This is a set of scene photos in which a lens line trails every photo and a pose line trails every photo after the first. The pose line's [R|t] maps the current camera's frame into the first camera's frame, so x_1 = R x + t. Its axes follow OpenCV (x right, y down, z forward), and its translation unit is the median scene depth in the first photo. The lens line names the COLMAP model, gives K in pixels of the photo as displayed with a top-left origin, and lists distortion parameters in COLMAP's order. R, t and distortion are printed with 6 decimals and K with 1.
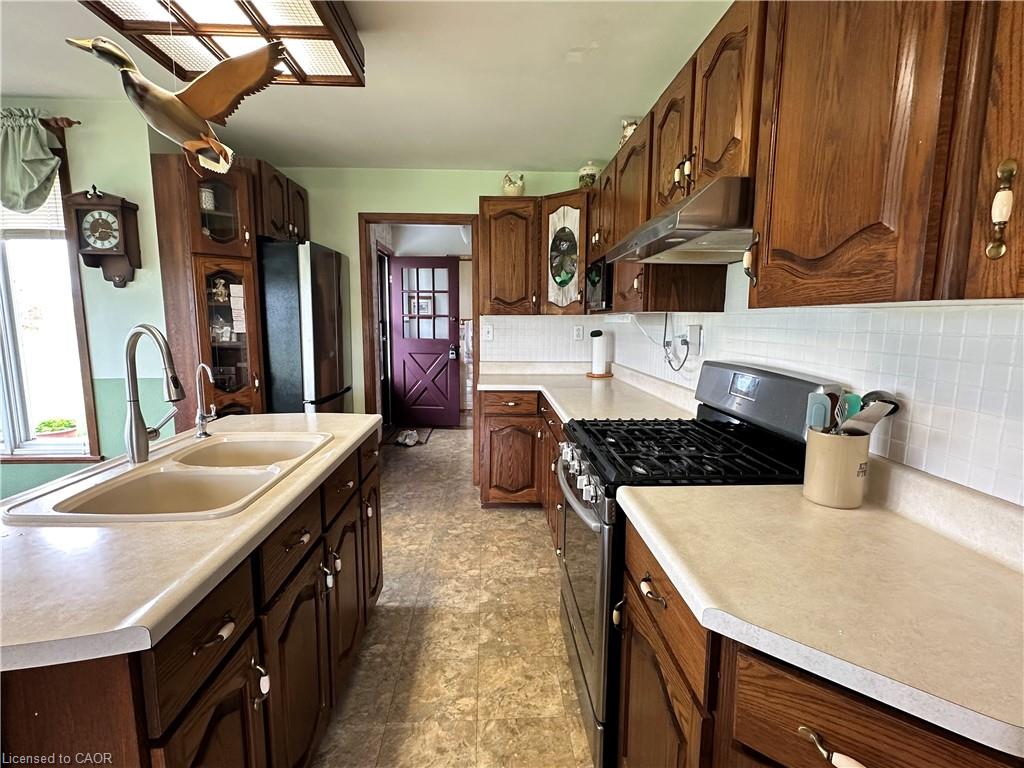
lens RADIAL K [[495.5, 0, 513.2], [0, 495.5, 387.5], [0, 0, 1]] dist [-0.003172, -0.001859]
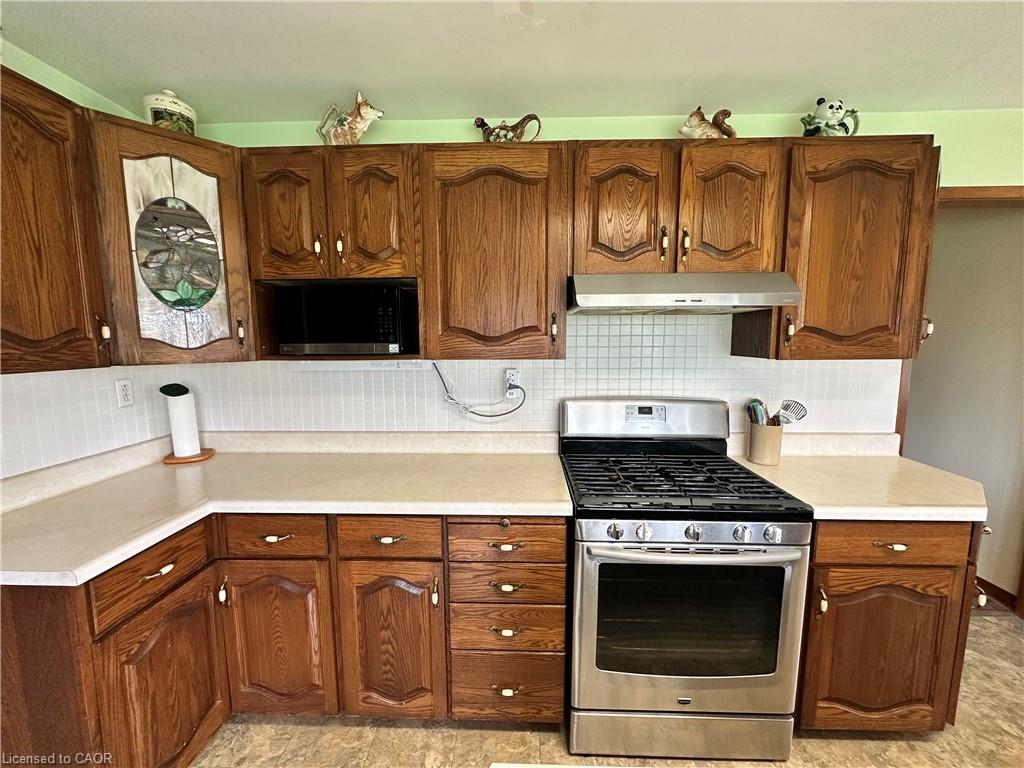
lens RADIAL K [[409.3, 0, 508.2], [0, 409.3, 384.3], [0, 0, 1]] dist [-0.000384, -0.000047]
pose [[0.075598, -0.114450, 0.990548, -0.325986], [0.141478, 0.984572, 0.102962, -0.125111], [-0.987051, 0.132357, 0.090624, 0.643265]]
